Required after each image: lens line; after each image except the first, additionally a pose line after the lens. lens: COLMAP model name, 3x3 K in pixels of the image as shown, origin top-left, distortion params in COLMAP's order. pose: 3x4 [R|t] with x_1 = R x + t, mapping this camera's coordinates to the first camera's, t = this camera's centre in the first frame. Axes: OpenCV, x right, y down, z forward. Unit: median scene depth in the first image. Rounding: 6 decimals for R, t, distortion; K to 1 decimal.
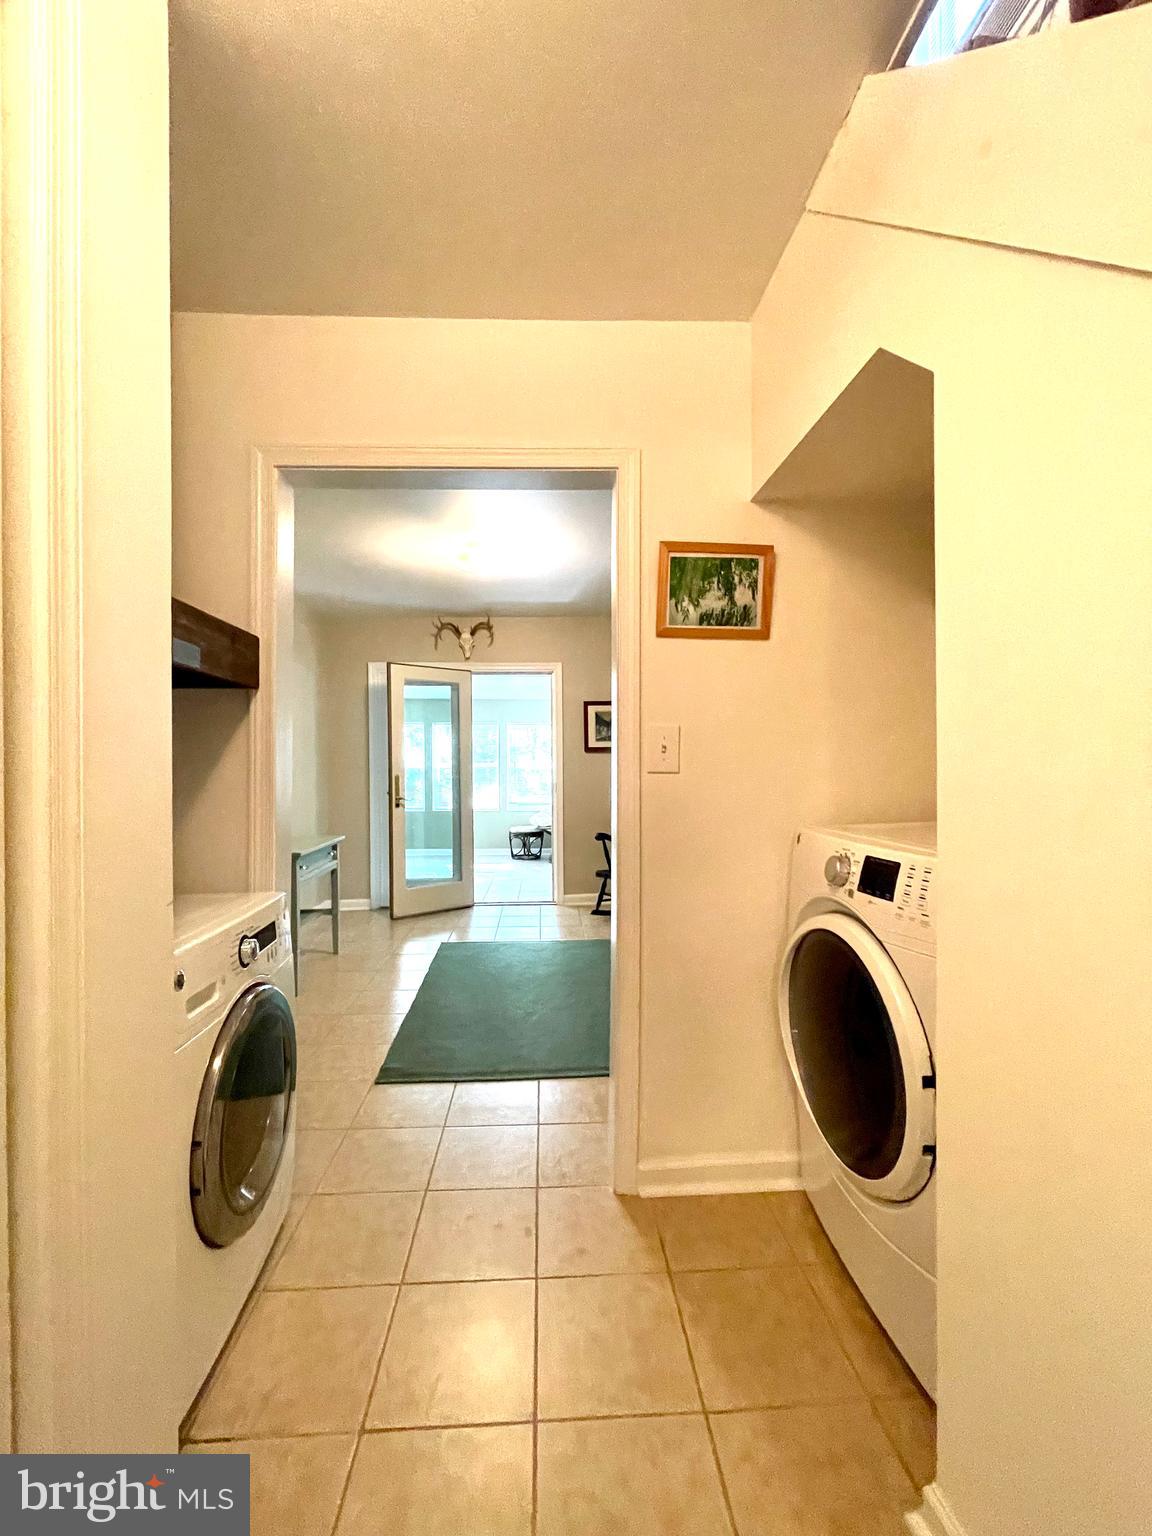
lens RADIAL K [[615.6, 0, 573.9], [0, 615.6, 774.6], [0, 0, 1]] dist [0.000346, -0.000018]
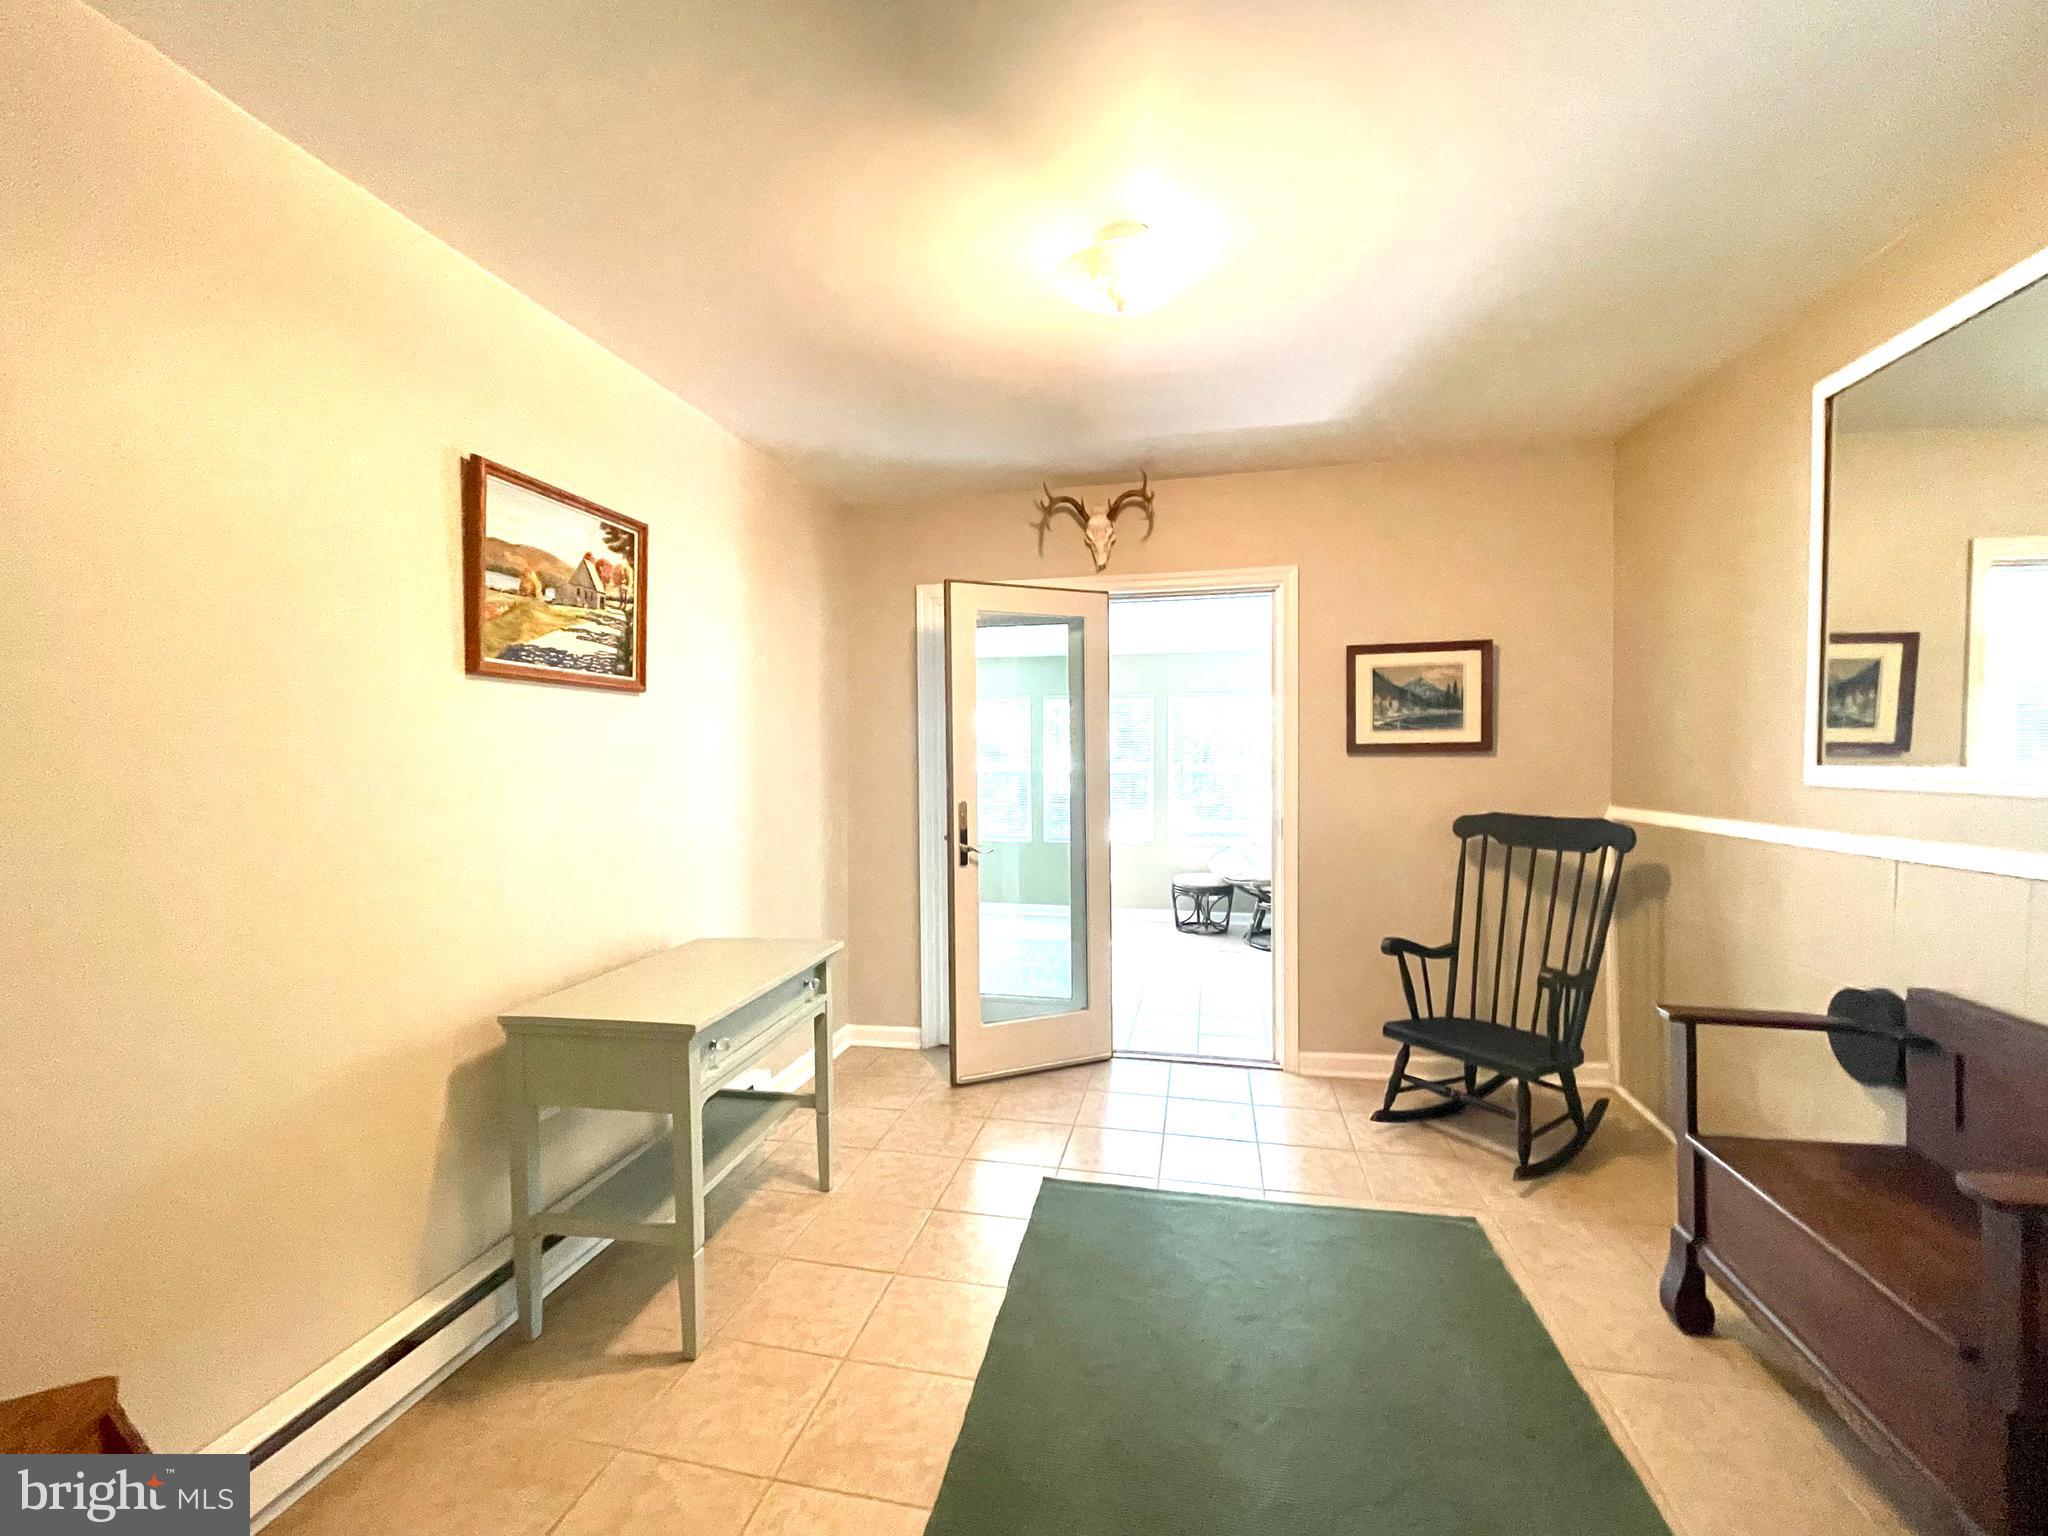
lens RADIAL K [[820.9, 0, 1017.3], [0, 820.9, 771.9], [0, 0, 1]] dist [0.000346, -0.000018]
pose [[0.963111, 0.005739, -0.269045, -0.058754], [-0.002075, 0.999901, 0.013900, -0.032347], [0.269098, -0.012828, 0.963027, 0.339786]]
